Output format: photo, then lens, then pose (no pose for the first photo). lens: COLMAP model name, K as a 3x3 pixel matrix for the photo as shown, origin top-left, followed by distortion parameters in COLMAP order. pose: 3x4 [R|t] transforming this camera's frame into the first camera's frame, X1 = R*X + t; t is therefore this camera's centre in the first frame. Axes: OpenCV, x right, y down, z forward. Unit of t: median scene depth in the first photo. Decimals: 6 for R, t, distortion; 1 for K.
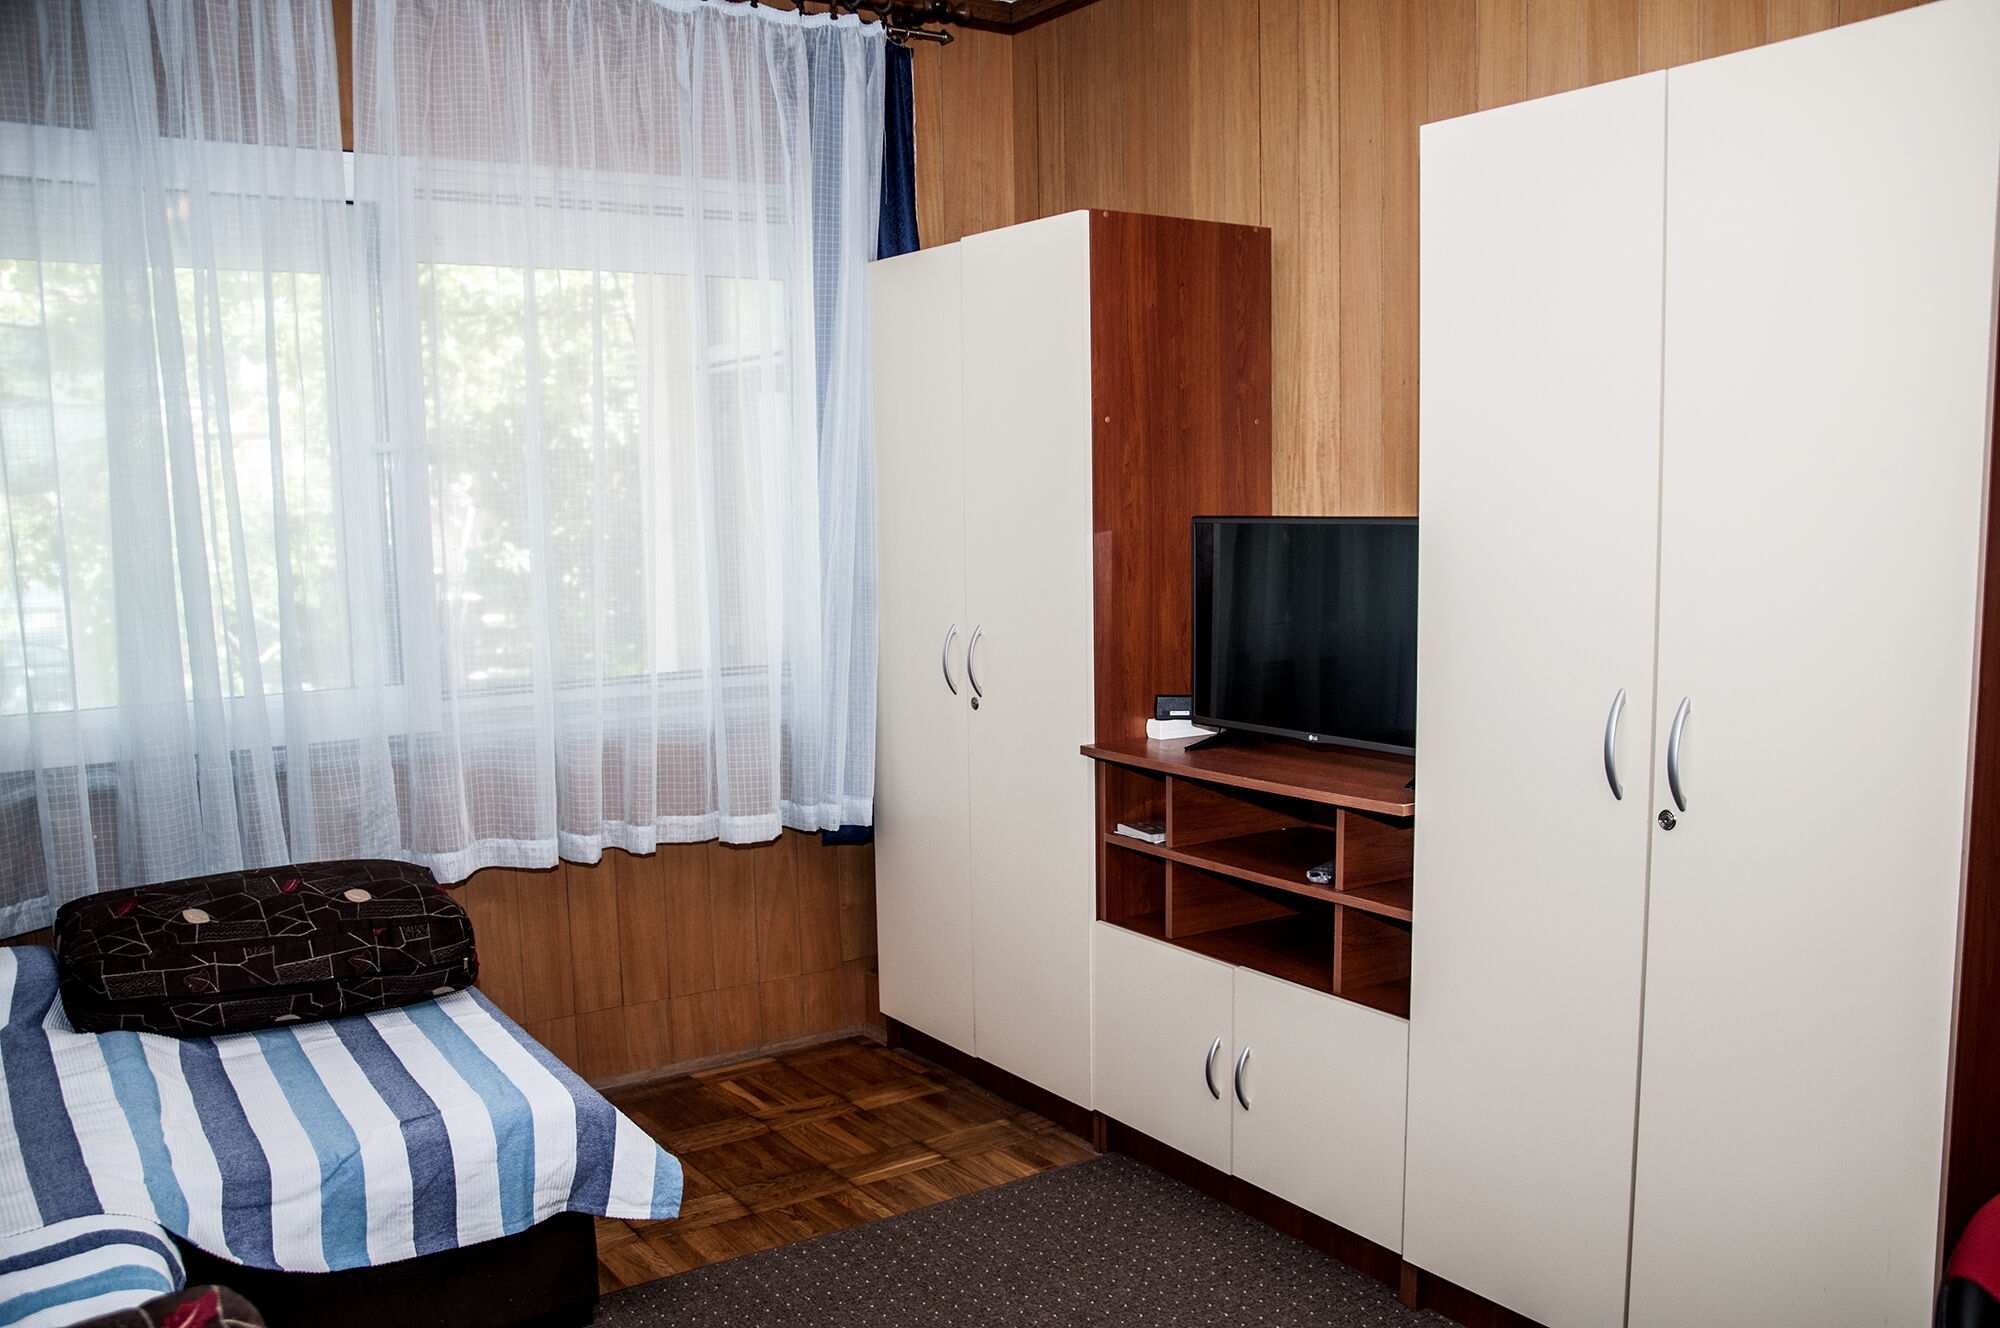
lens RADIAL K [[1687.5, 0, 1000.0], [0, 1687.5, 664.0], [0, 0, 1]] dist [-0.066571, 0.007707]
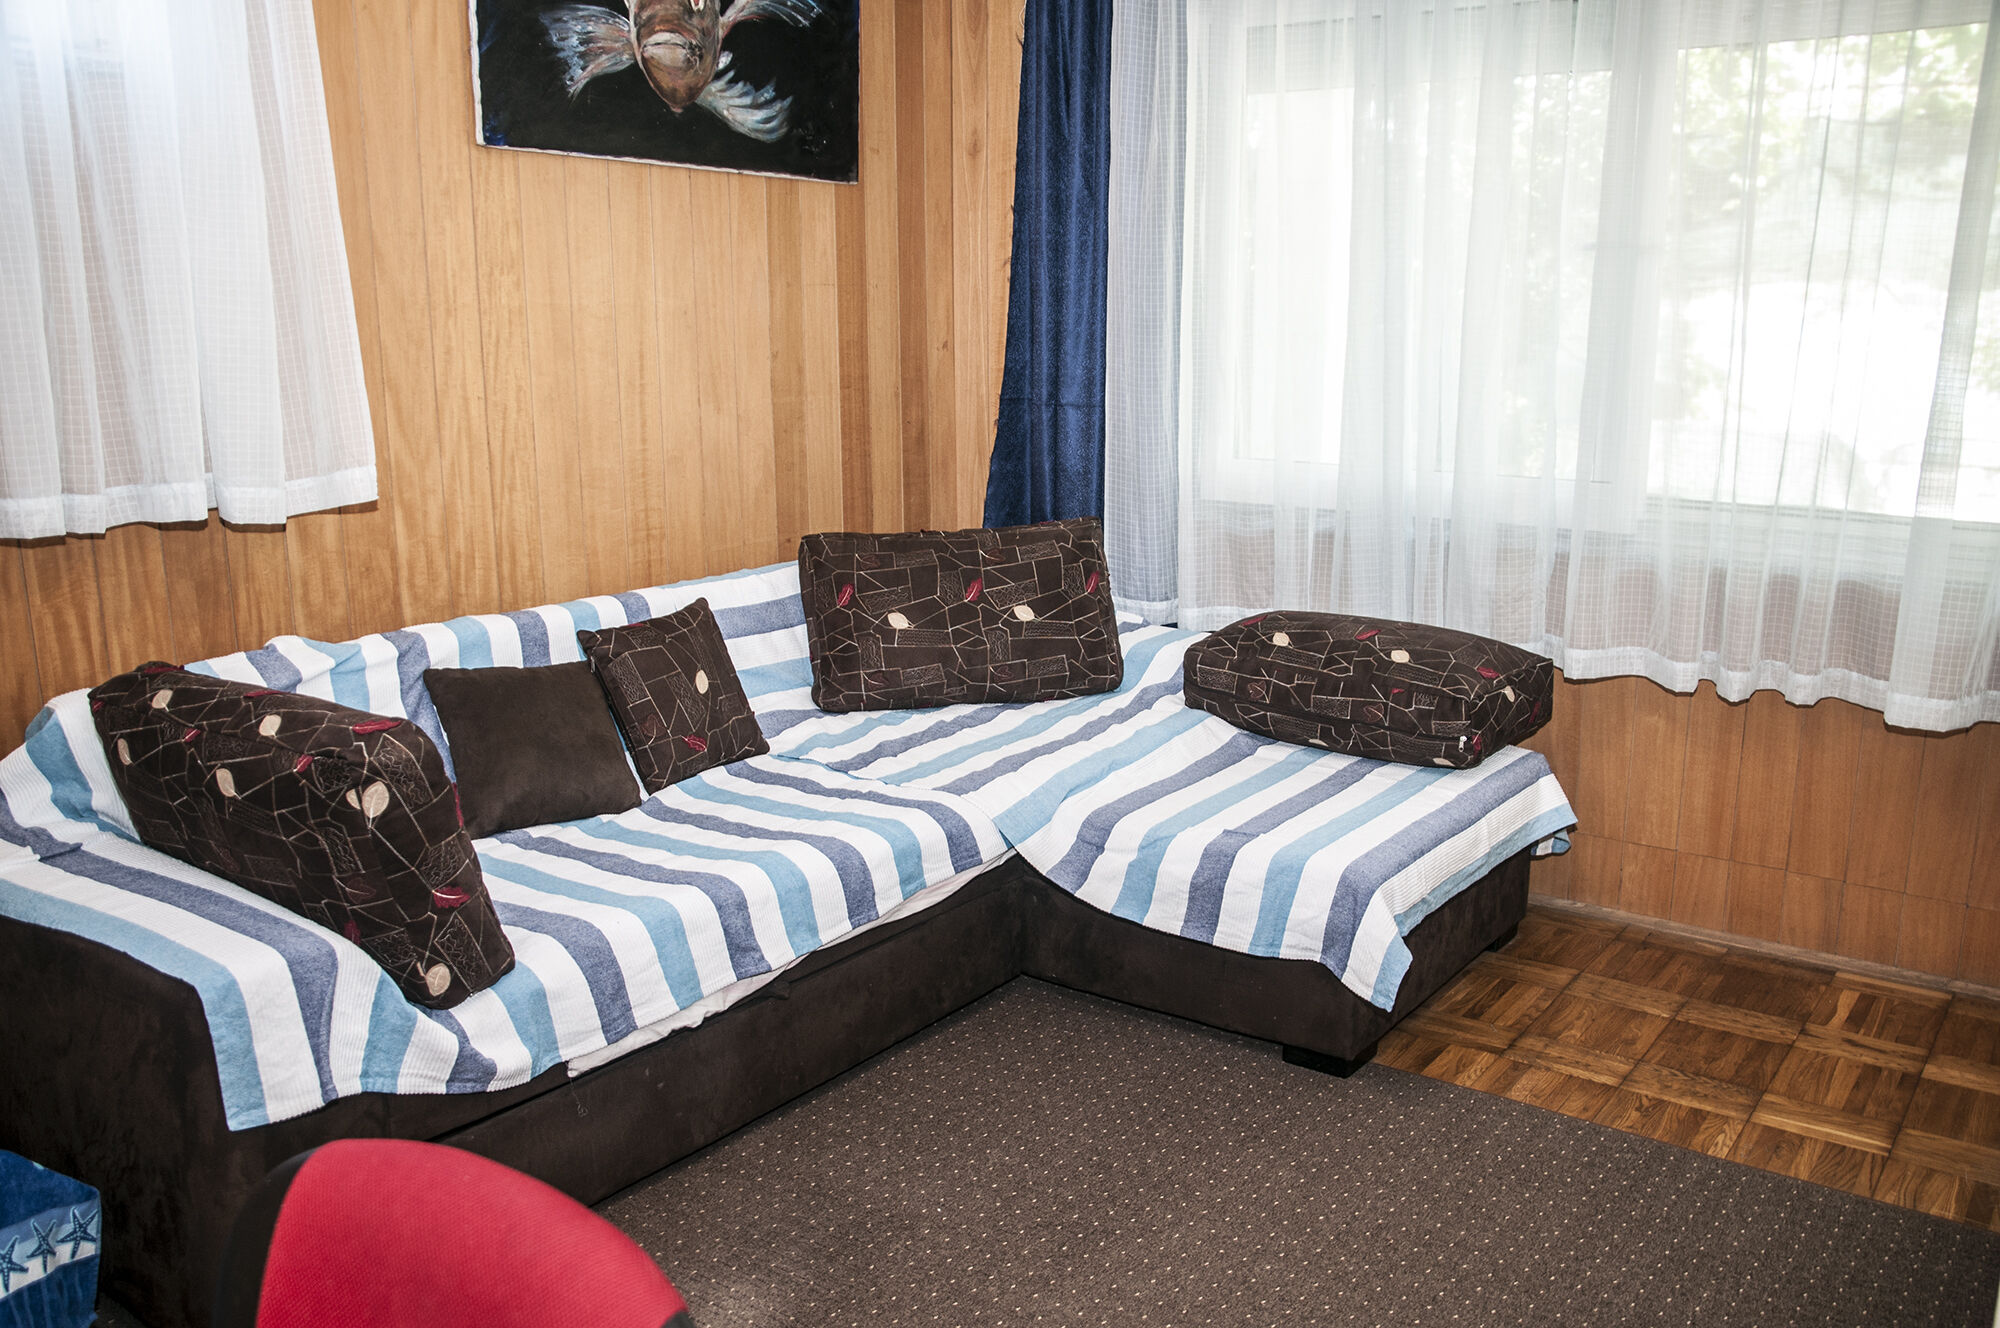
lens RADIAL K [[1687.5, 0, 1000.0], [0, 1687.5, 664.0], [0, 0, 1]] dist [-0.066571, 0.007707]
pose [[0.359237, 0.218958, -0.907197, 0.500696], [-0.107492, 0.975326, 0.192836, -0.039550], [0.927035, 0.028242, 0.373909, 0.324293]]
